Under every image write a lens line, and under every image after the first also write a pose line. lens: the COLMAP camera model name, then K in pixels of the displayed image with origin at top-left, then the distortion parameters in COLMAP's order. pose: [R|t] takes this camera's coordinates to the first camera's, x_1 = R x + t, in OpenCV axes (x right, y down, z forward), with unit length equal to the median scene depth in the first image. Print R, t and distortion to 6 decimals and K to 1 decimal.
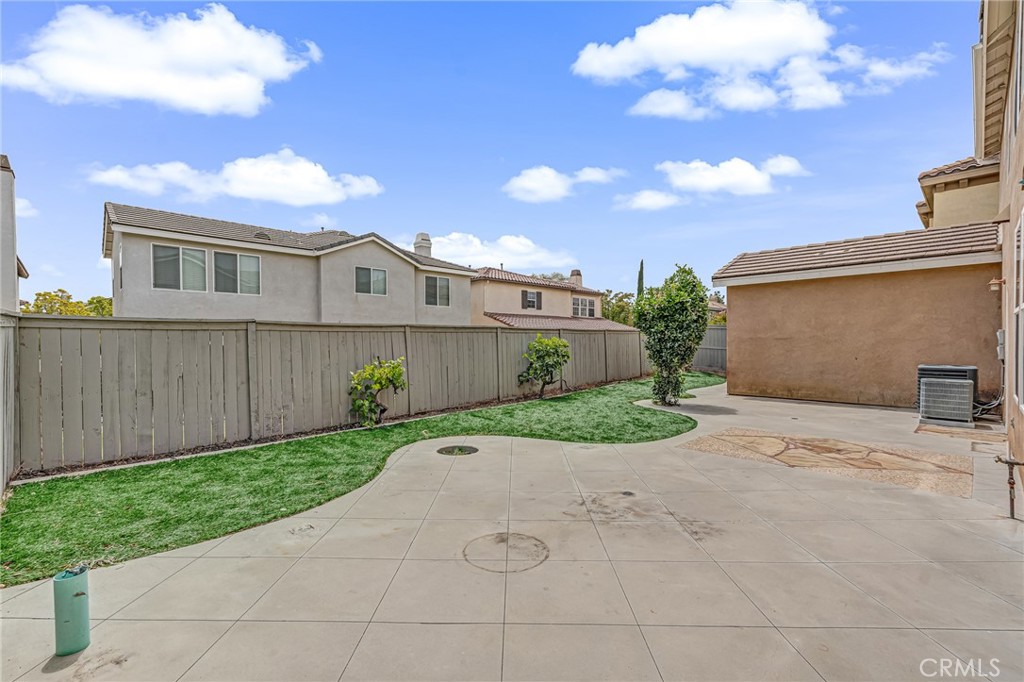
lens RADIAL K [[447.8, 0, 513.4], [0, 447.8, 347.7], [0, 0, 1]] dist [0.012766, 0.000078]
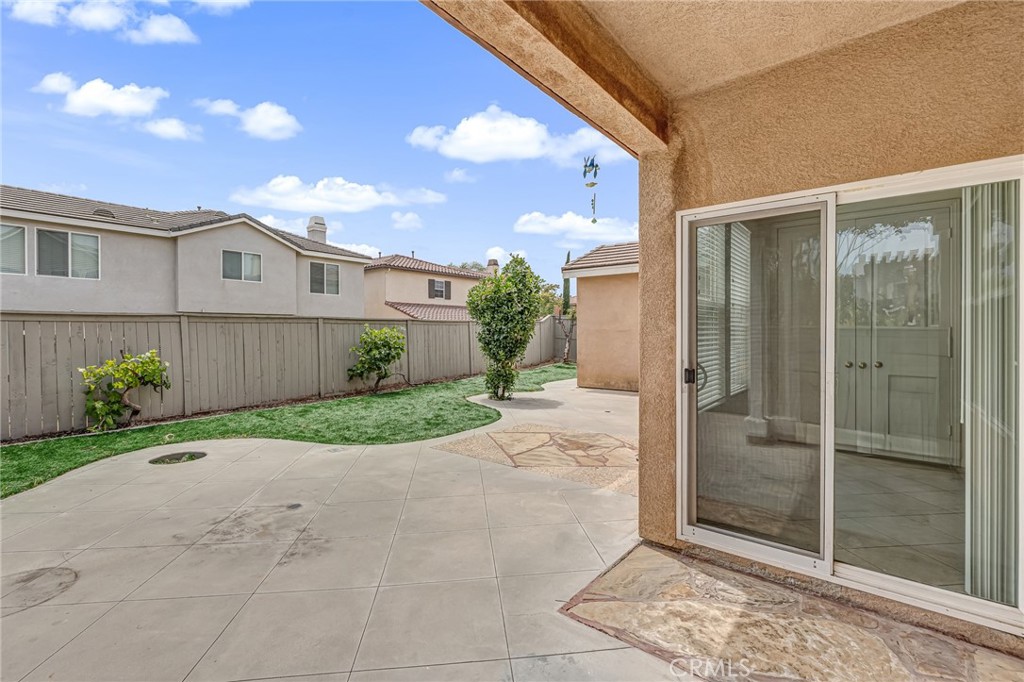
lens RADIAL K [[453.4, 0, 512.0], [0, 453.4, 341.0], [0, 0, 1]] dist [-0.003191, 0.000040]
pose [[0.992733, 0.001034, 0.120333, 0.238559], [-0.001706, 0.999983, 0.005486, -0.003101], [-0.120326, -0.005652, 0.992718, 0.025682]]
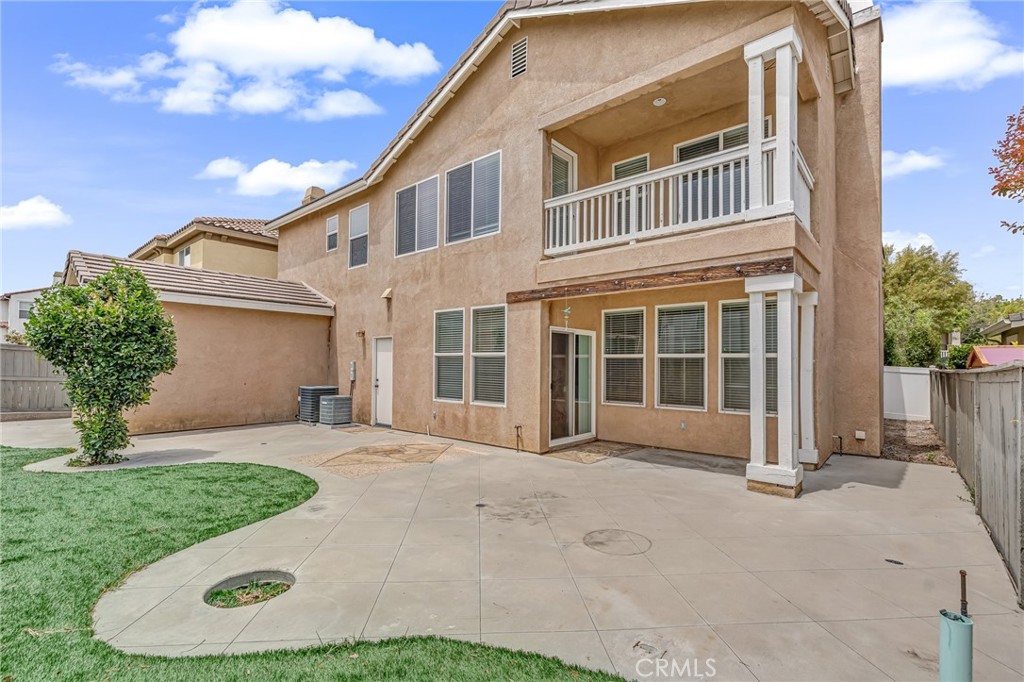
lens RADIAL K [[461.0, 0, 510.7], [0, 461.0, 354.5], [0, 0, 1]] dist [-0.001628, -0.000075]
pose [[-0.088717, 0.025456, 0.995732, -0.396153], [0.005796, 0.999670, -0.025040, -0.015061], [-0.996040, 0.003550, -0.088835, 0.427423]]
